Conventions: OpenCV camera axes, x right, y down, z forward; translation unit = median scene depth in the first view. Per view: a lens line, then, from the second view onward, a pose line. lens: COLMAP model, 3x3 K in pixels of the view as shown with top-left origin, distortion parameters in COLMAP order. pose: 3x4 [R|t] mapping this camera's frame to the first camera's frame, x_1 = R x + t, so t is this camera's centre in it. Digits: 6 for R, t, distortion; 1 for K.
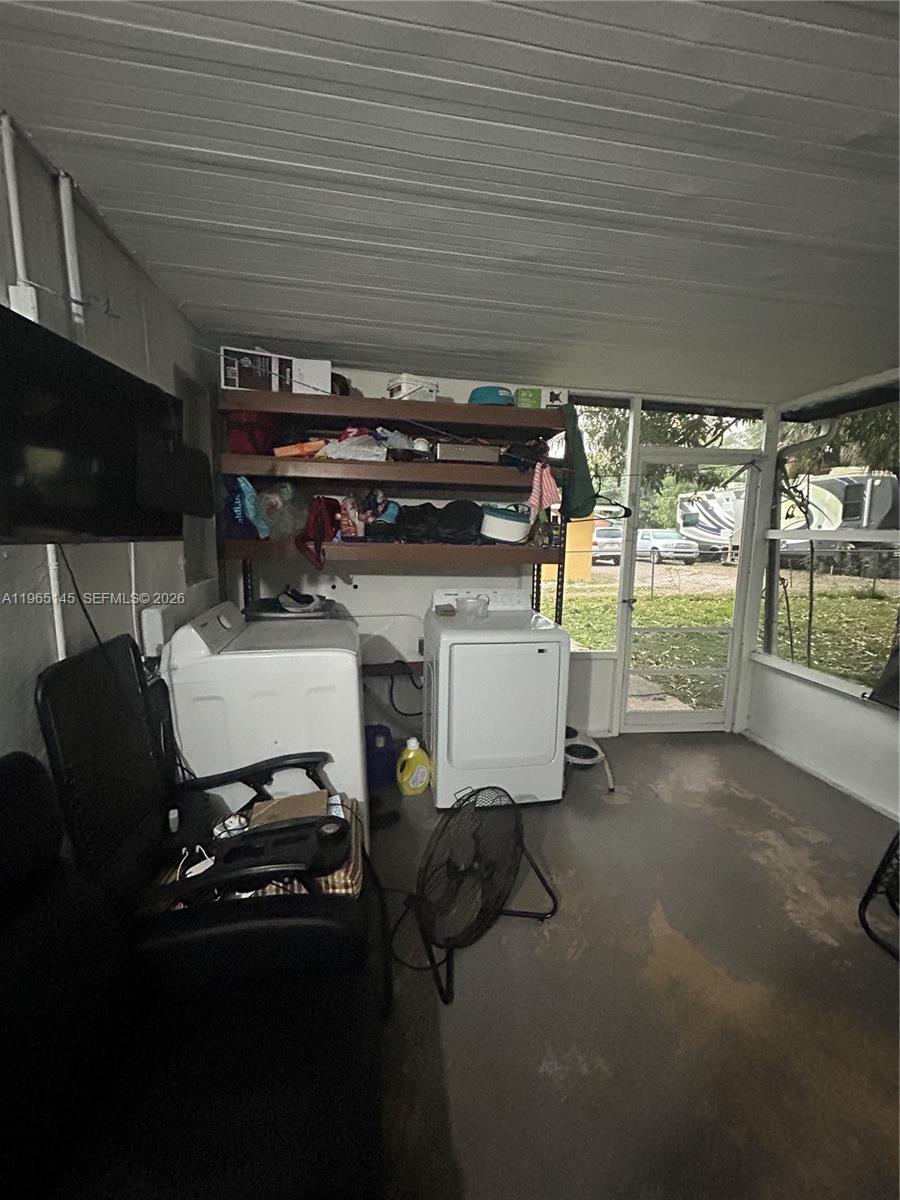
lens RADIAL K [[479.9, 0, 451.9], [0, 479.9, 597.7], [0, 0, 1]] dist [-0.001948, 0.000062]
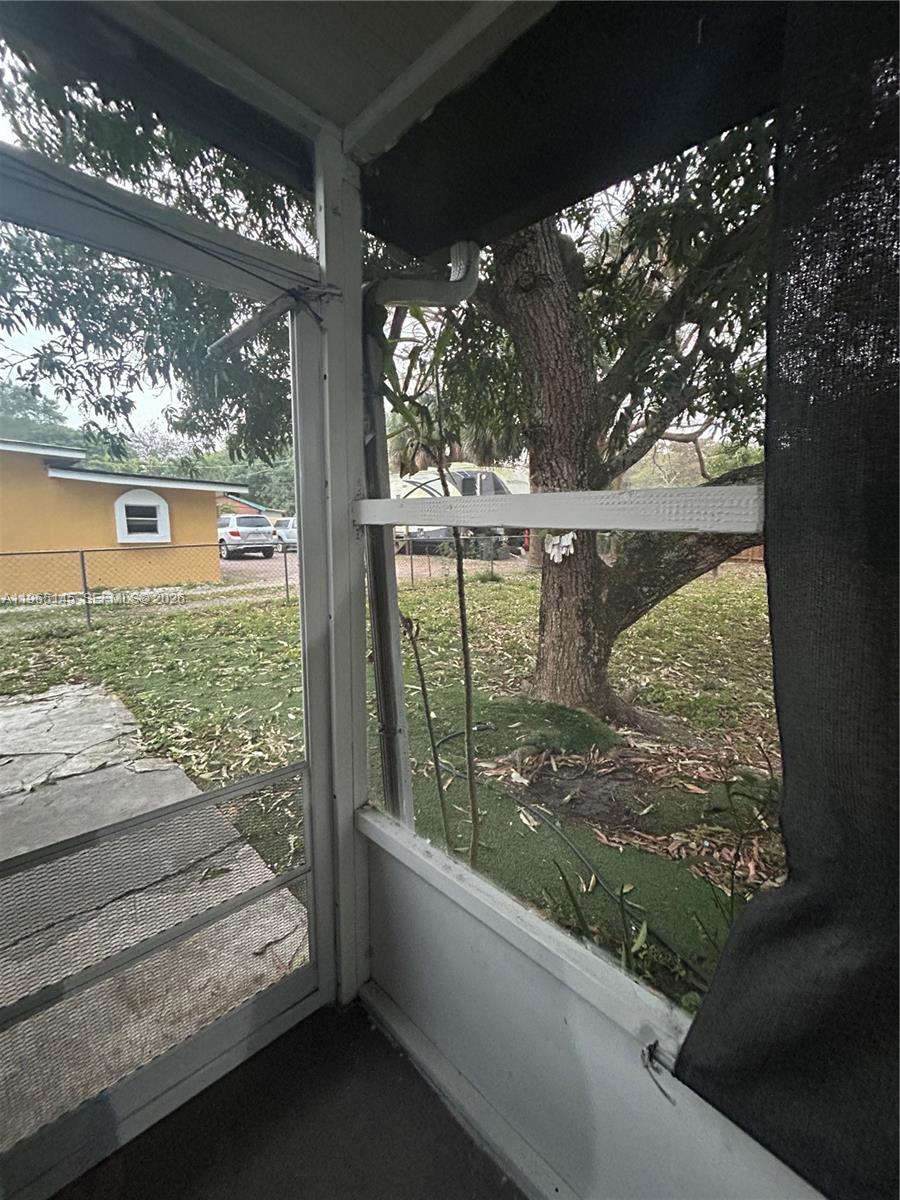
lens RADIAL K [[479.9, 0, 448.6], [0, 479.9, 598.5], [0, 0, 1]] dist [-0.001948, 0.000062]
pose [[0.792522, -0.096763, 0.602118, 0.184436], [0.082326, 0.995270, 0.051584, -0.030288], [-0.604261, 0.008688, 0.796739, 0.253989]]
